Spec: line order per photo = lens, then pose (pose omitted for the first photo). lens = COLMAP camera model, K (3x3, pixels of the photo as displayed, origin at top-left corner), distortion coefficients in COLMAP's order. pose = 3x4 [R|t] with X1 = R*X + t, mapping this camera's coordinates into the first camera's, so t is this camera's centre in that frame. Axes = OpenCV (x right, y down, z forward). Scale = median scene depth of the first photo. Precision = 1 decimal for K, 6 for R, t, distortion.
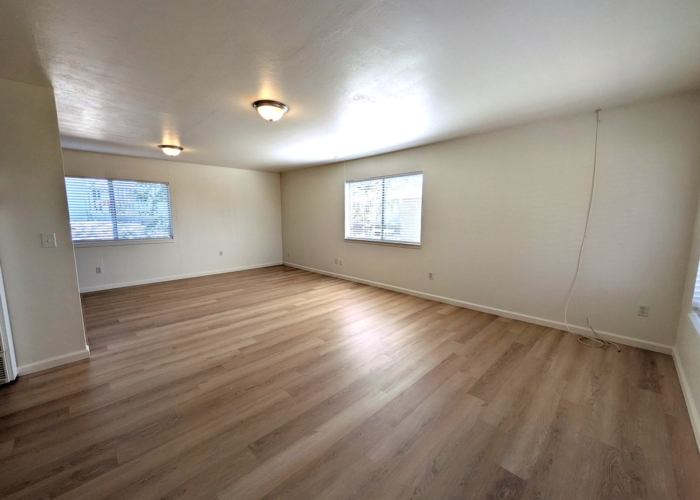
lens RADIAL K [[278.3, 0, 352.7], [0, 278.3, 250.5], [0, 0, 1]] dist [-0.000349, 0.000030]
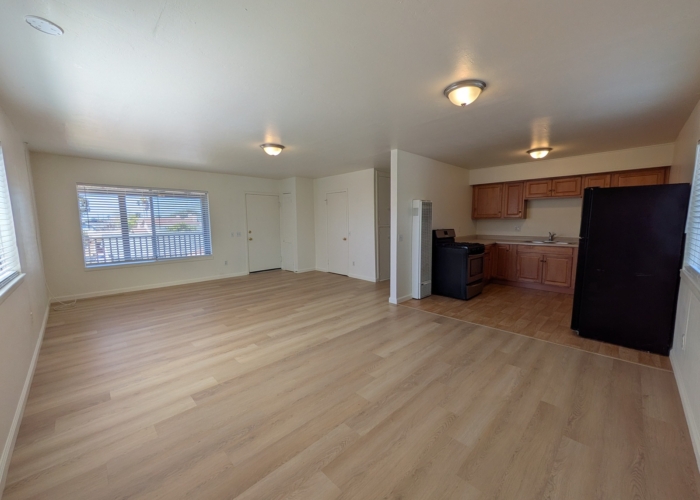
lens RADIAL K [[277.9, 0, 350.0], [0, 277.9, 250.0], [0, 0, 1]] dist [0.001272, 0.000103]
pose [[-0.999922, 0.006704, 0.010543, -0.457322], [0.008989, 0.972100, 0.234396, -0.208169], [-0.008678, 0.234472, -0.972084, 1.632869]]
